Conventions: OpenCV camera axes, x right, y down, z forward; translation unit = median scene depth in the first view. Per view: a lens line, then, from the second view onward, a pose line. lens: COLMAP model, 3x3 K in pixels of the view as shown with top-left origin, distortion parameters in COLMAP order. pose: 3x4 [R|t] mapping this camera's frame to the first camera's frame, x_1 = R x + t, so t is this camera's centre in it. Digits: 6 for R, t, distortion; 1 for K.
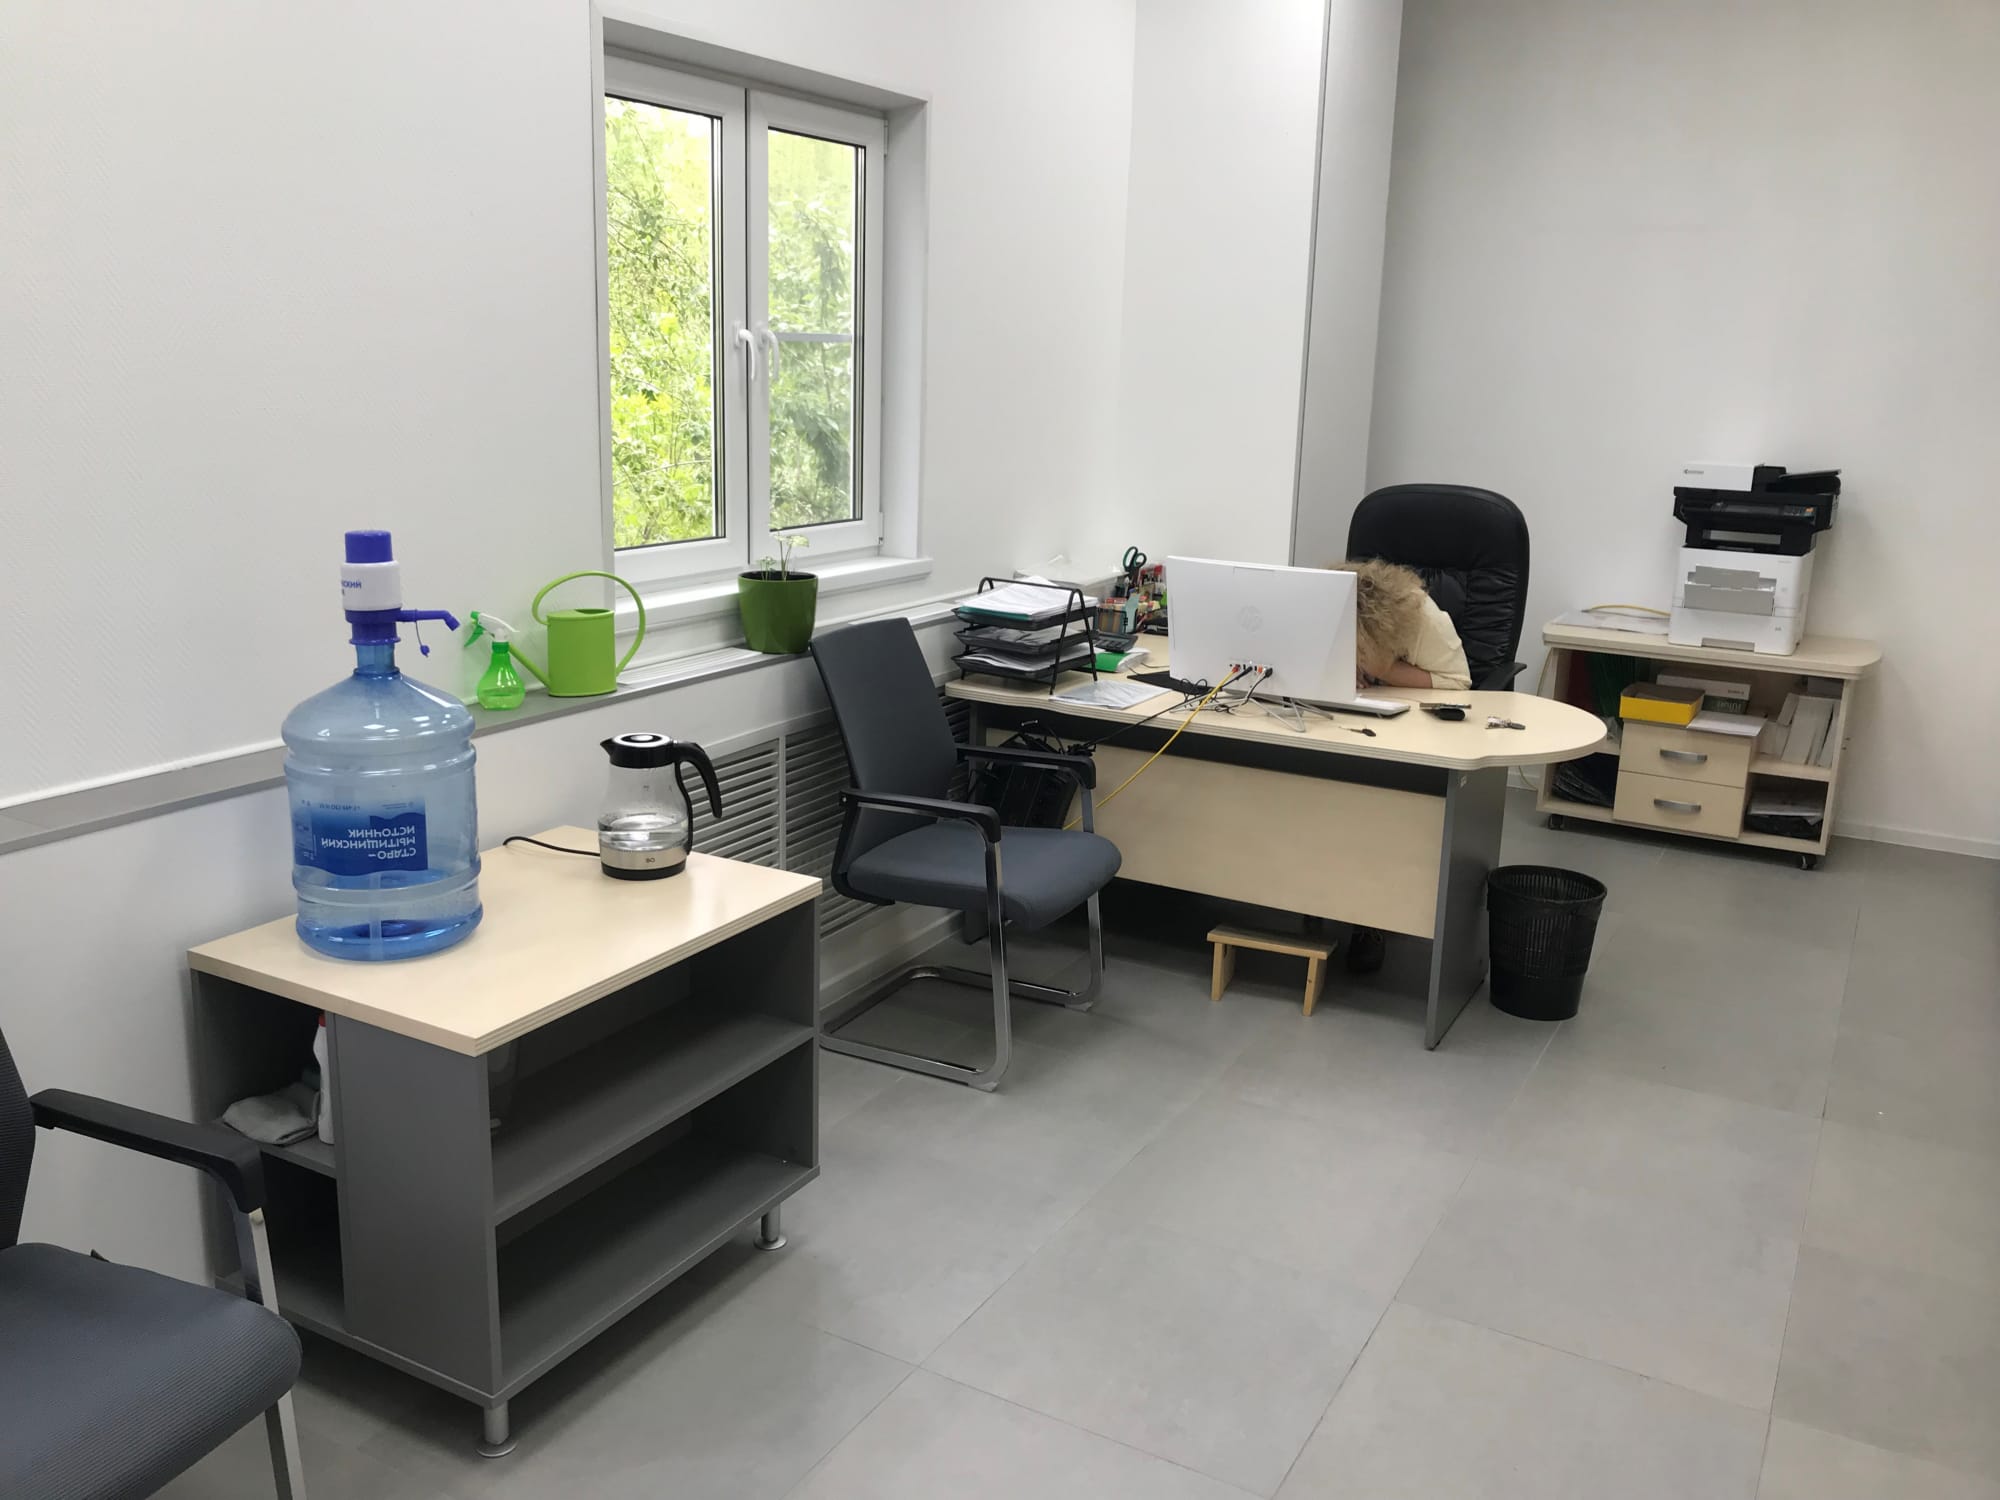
lens RADIAL K [[1637.1, 0, 998.1], [0, 1637.1, 701.6], [0, 0, 1]] dist [0.031604, -0.033543]
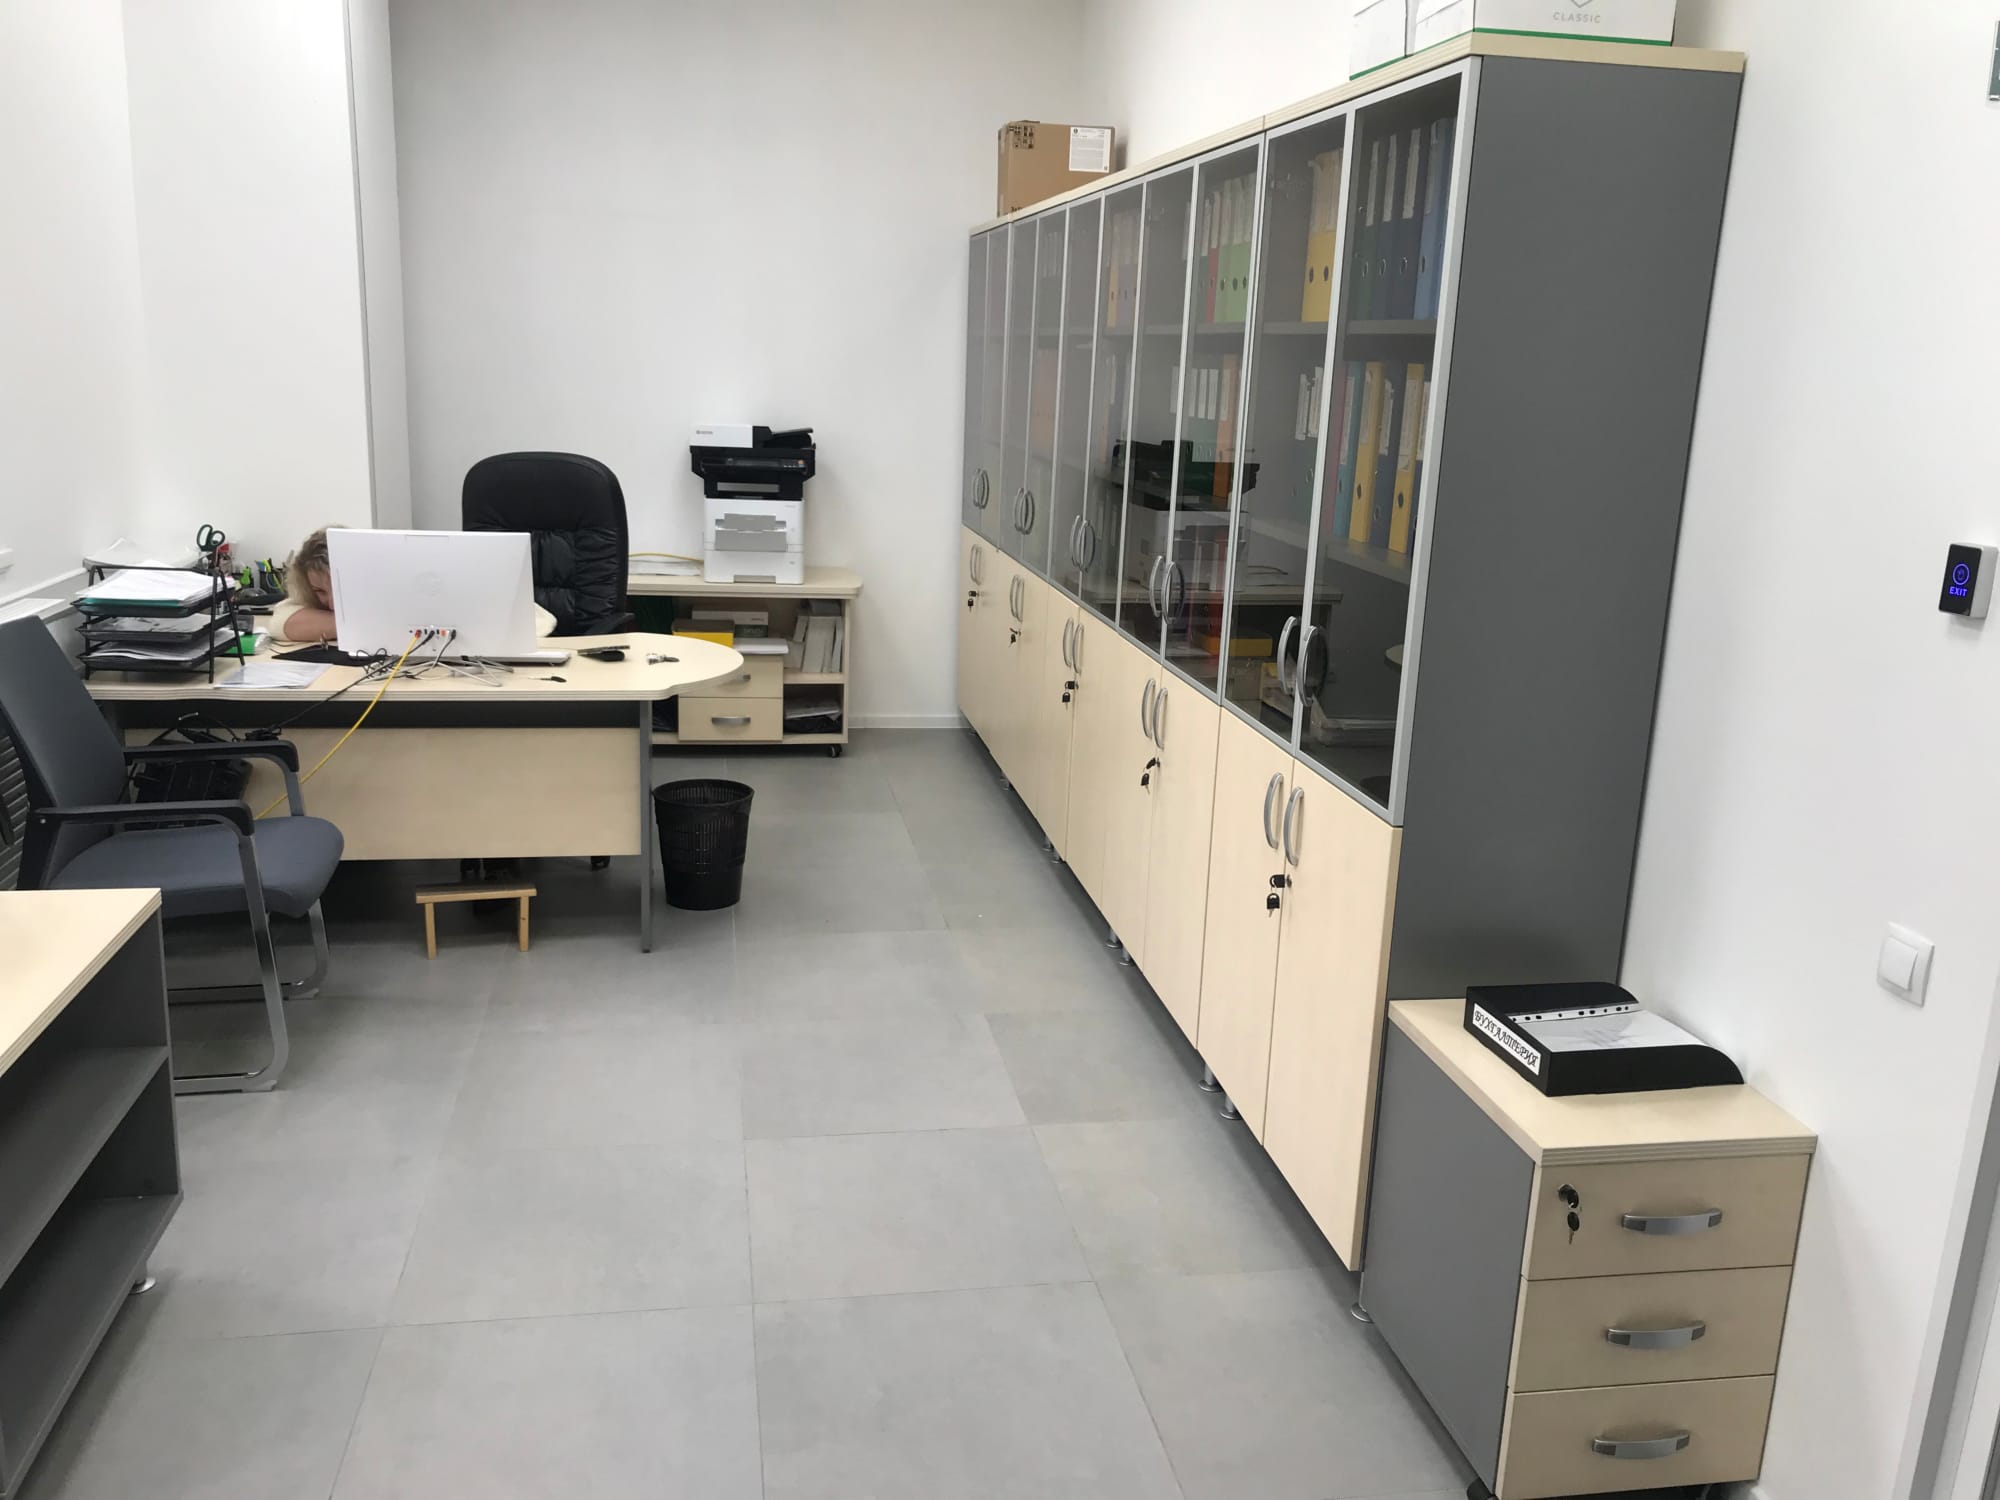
lens RADIAL K [[1637.1, 0, 984.1], [0, 1637.1, 736.0], [0, 0, 1]] dist [0.031604, -0.033543]
pose [[0.769902, -0.140165, 0.622579, -0.220496], [0.113884, 0.990098, 0.082073, -0.001177], [-0.627918, 0.007714, 0.778241, -0.020356]]
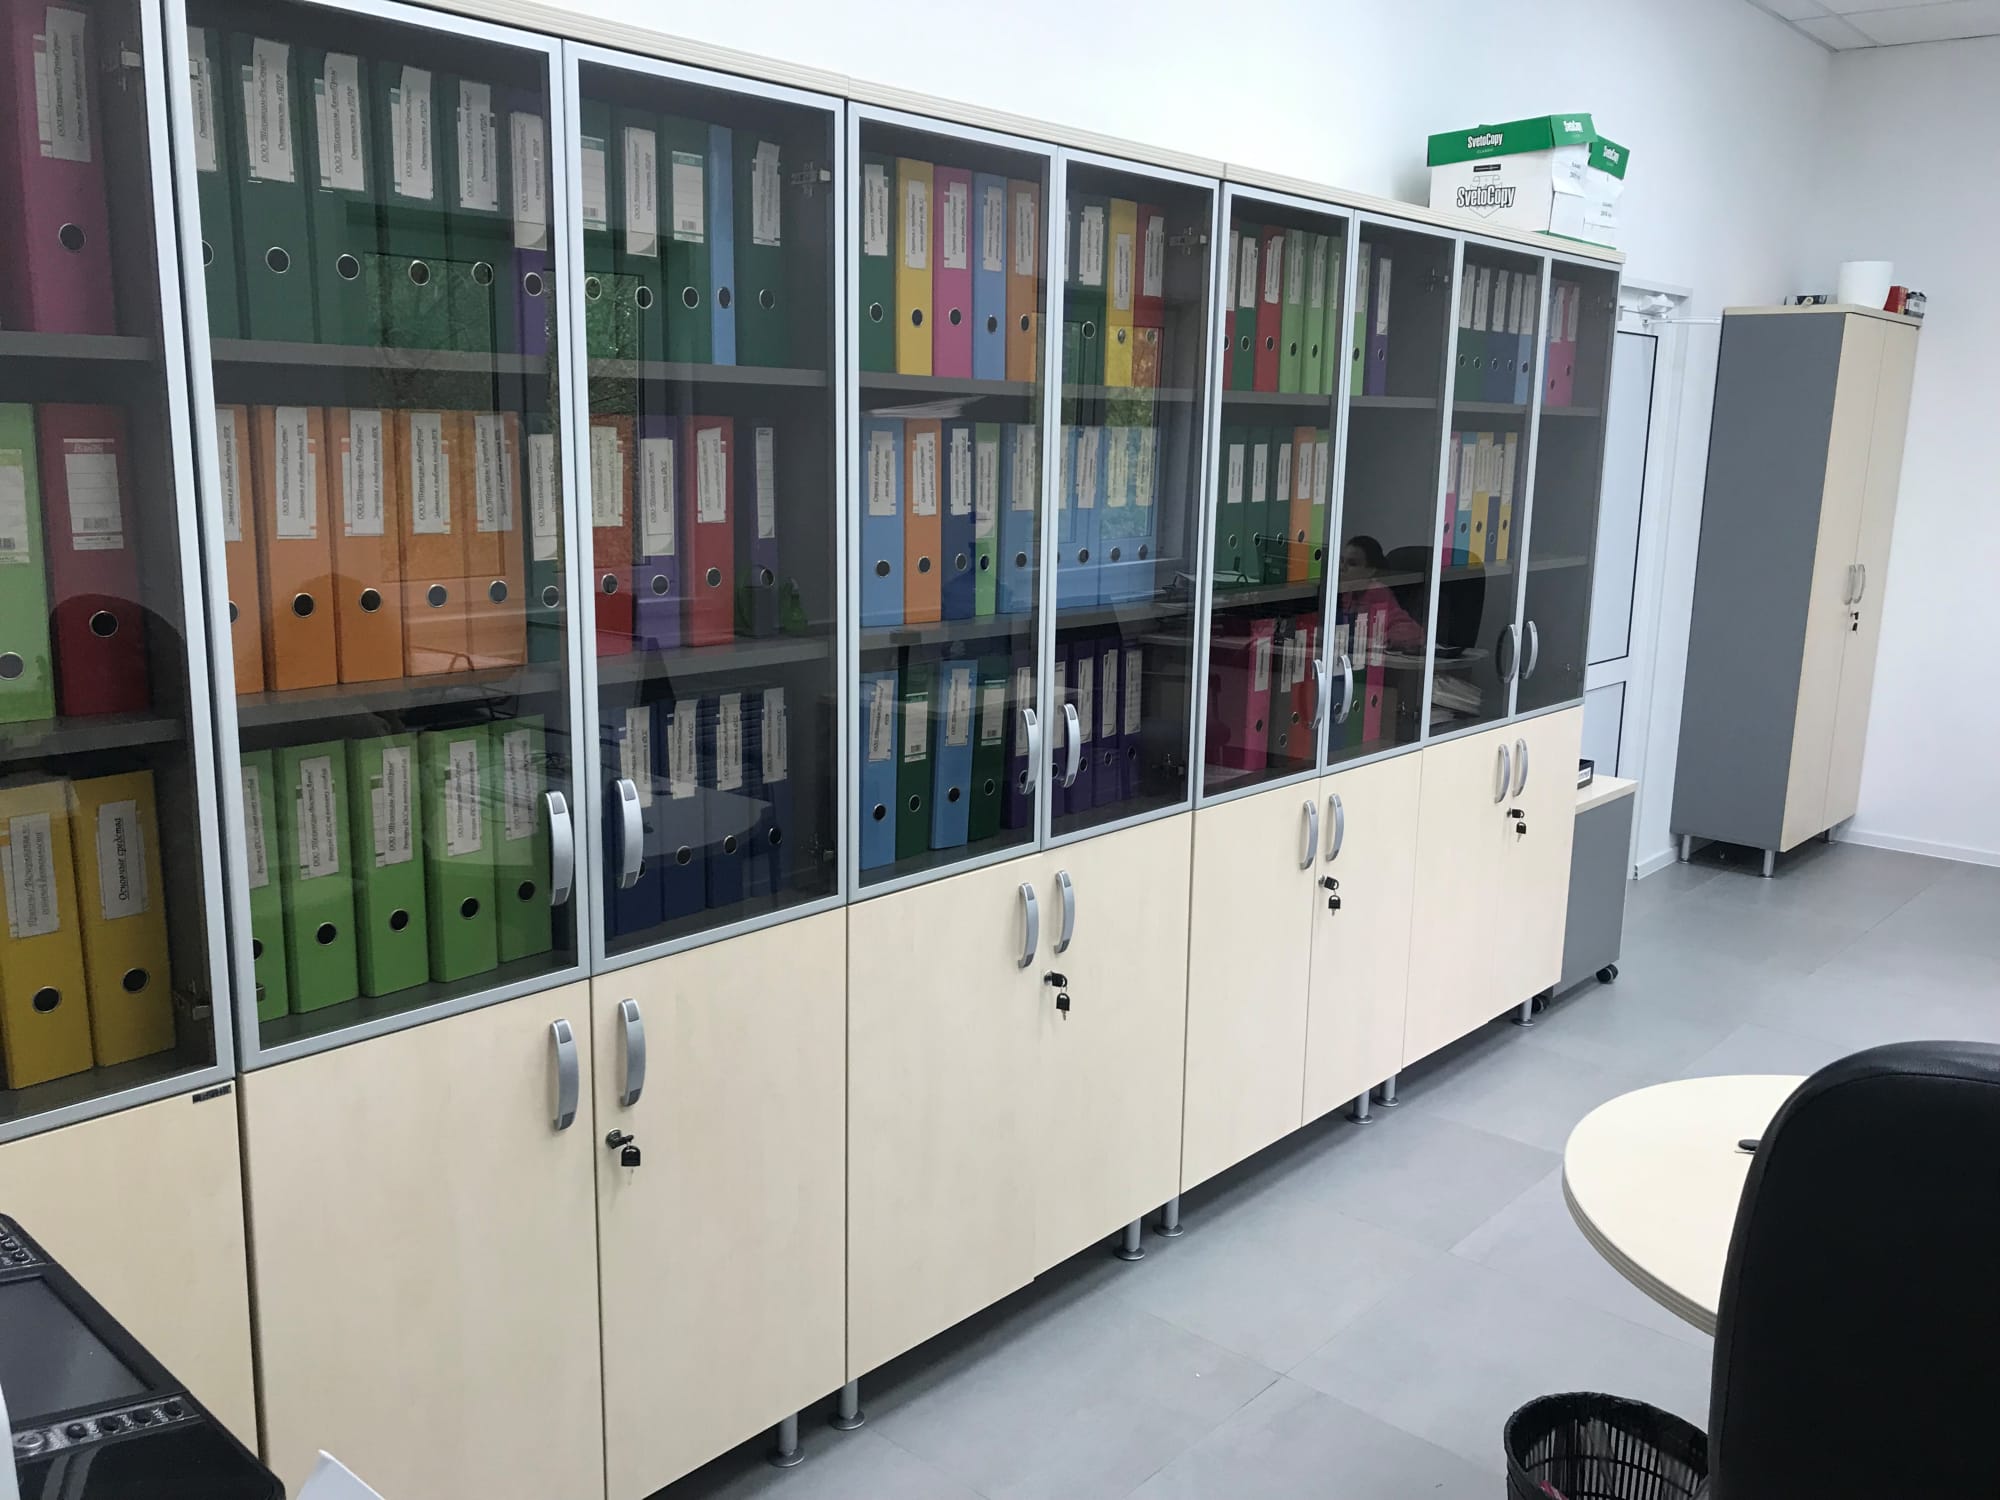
lens RADIAL K [[1637.1, 0, 988.9], [0, 1637.1, 754.6], [0, 0, 1]] dist [0.031604, -0.033543]
pose [[-0.972964, -0.090206, 0.212612, 0.439753], [0.003254, 0.915126, 0.403155, -0.302615], [-0.230933, 0.392947, -0.890091, 1.434090]]
